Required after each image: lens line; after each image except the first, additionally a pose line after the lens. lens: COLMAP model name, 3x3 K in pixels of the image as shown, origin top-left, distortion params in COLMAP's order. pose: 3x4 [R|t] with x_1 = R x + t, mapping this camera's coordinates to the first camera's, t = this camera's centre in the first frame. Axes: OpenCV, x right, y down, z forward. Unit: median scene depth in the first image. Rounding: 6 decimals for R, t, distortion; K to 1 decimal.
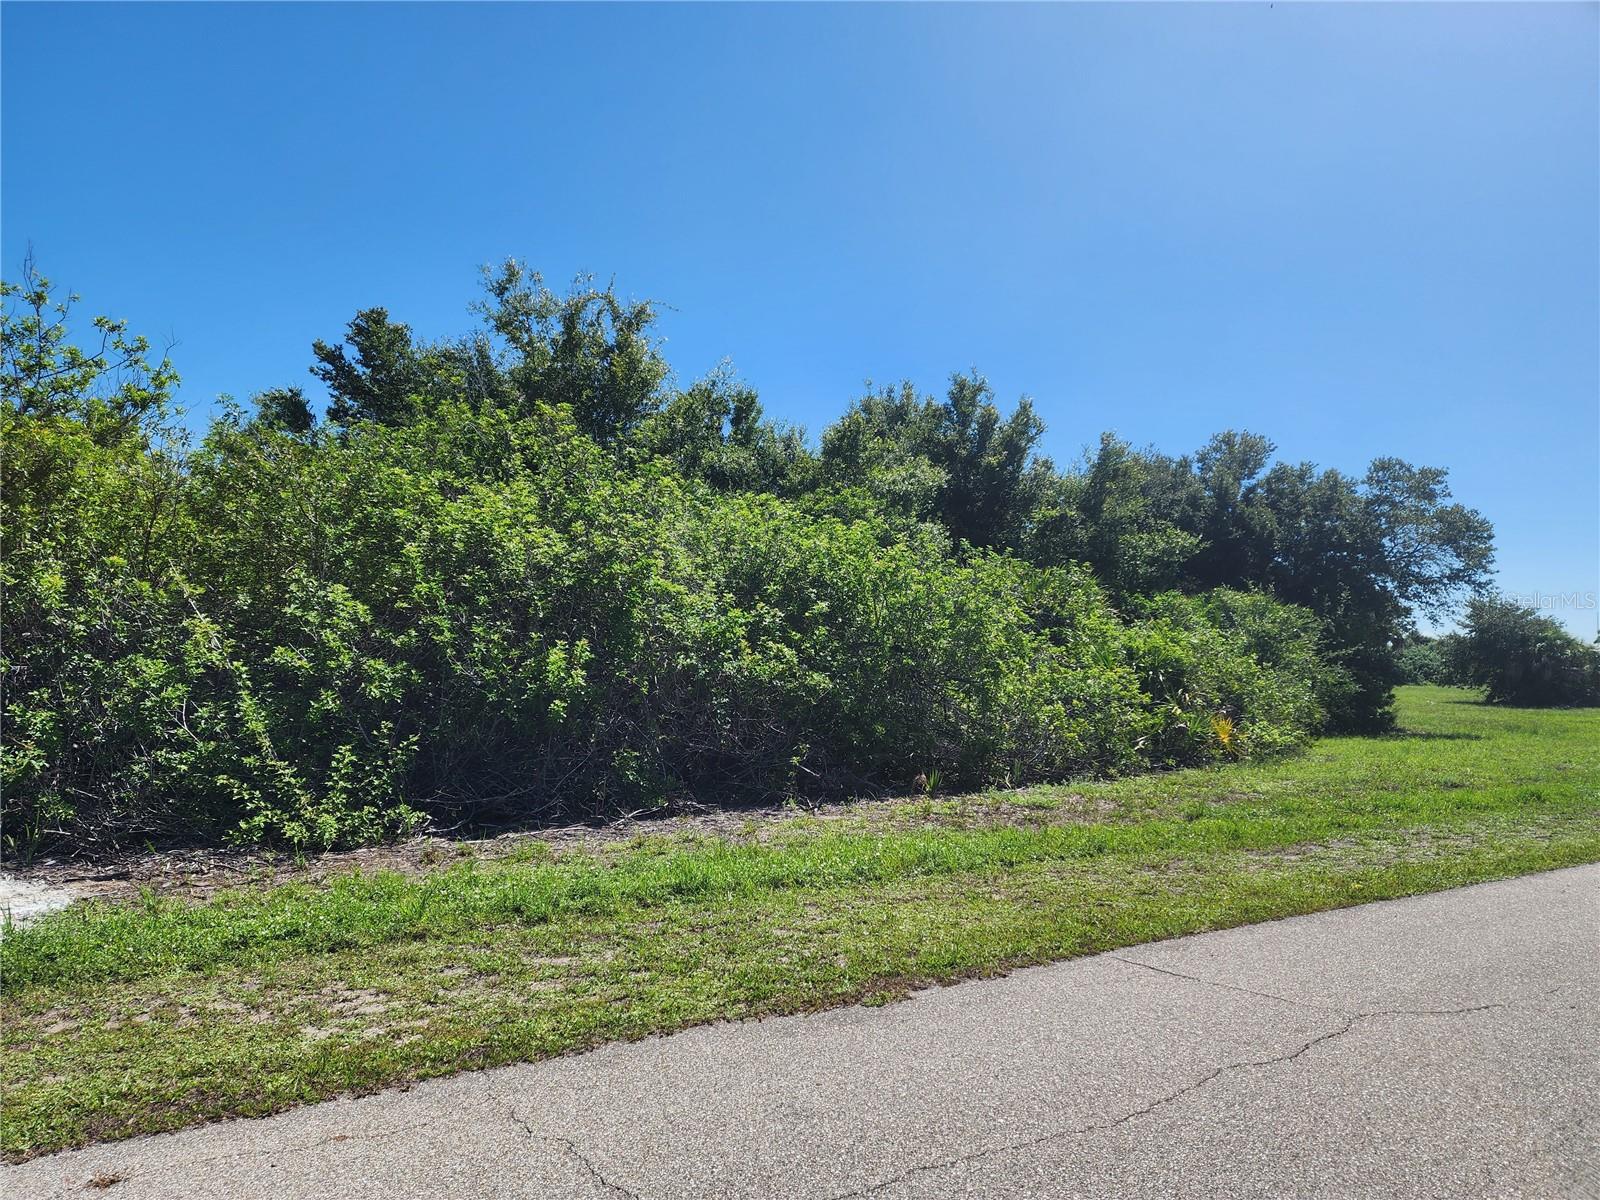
lens RADIAL K [[1050.0, 0, 806.4], [0, 1050.0, 612.2], [0, 0, 1]] dist [0.057428, -0.048030]
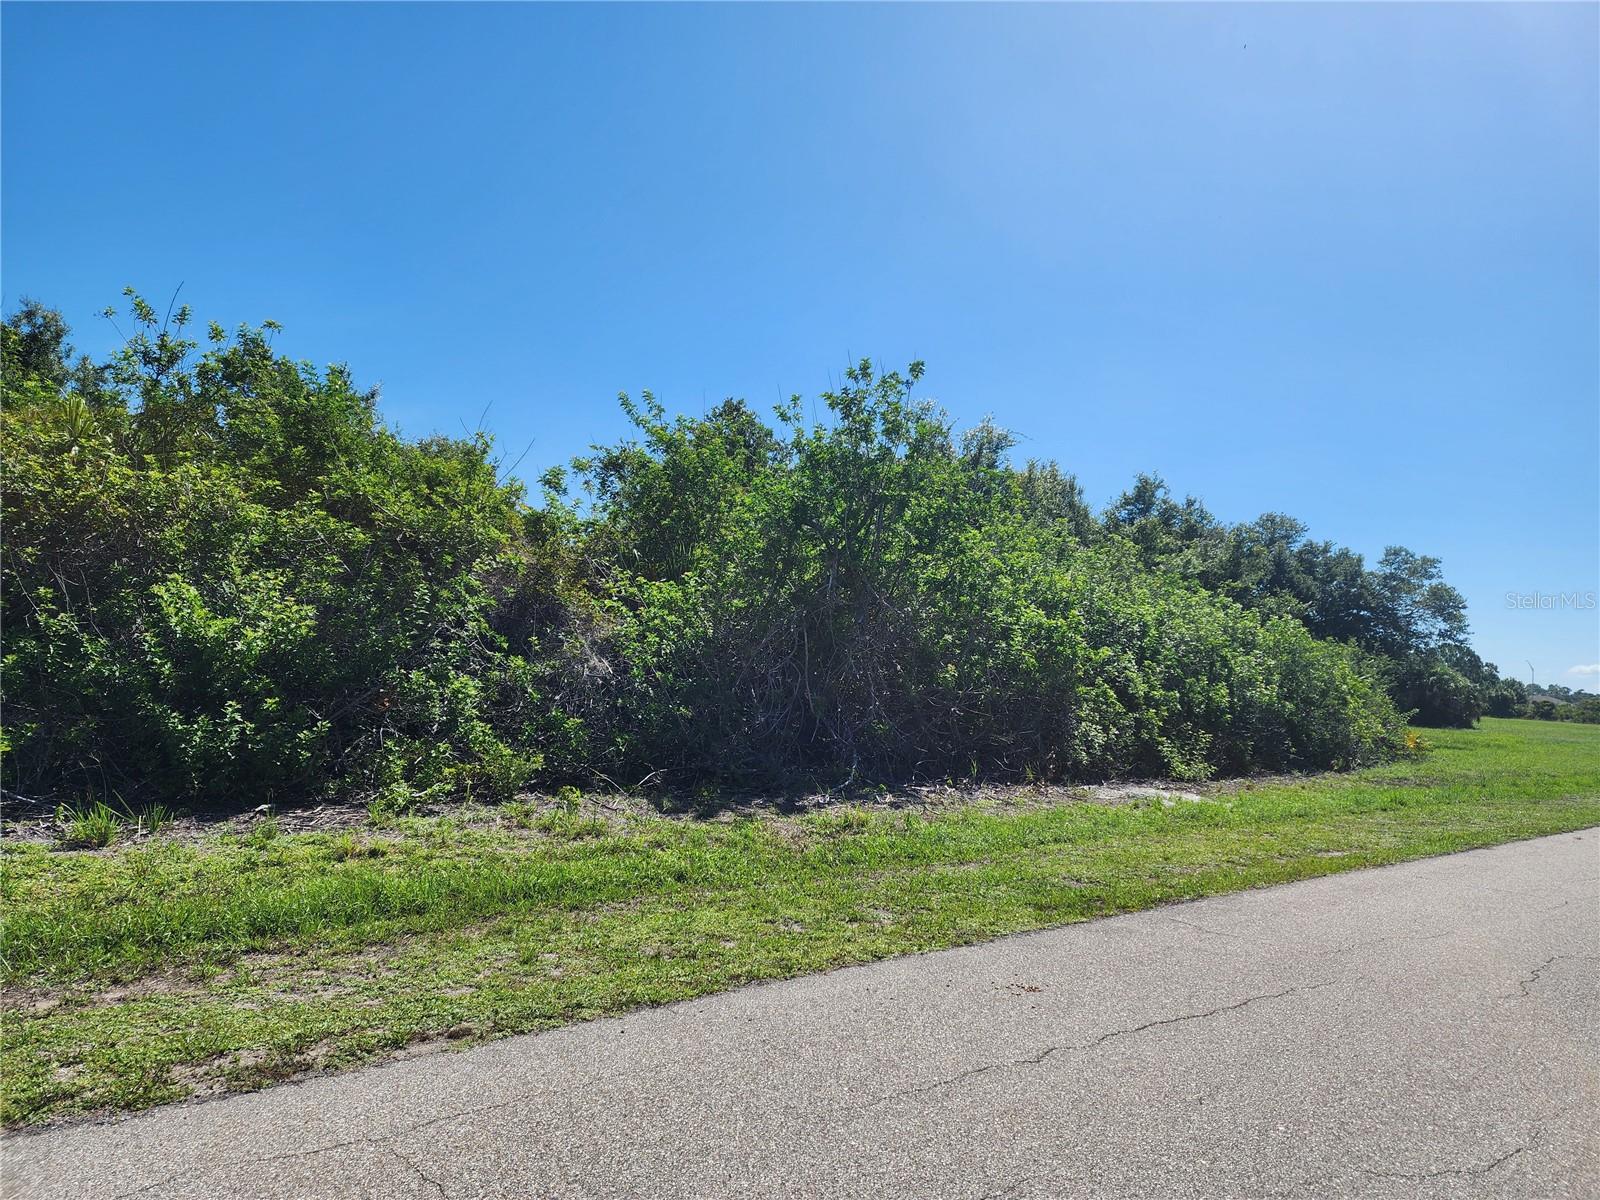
lens RADIAL K [[1050.0, 0, 802.3], [0, 1050.0, 589.4], [0, 0, 1]] dist [0.057428, -0.048030]
pose [[0.988016, 0.055994, 0.143836, -0.432843], [-0.054042, 0.998386, -0.017447, -0.022514], [-0.144581, 0.009464, 0.989448, -0.275151]]
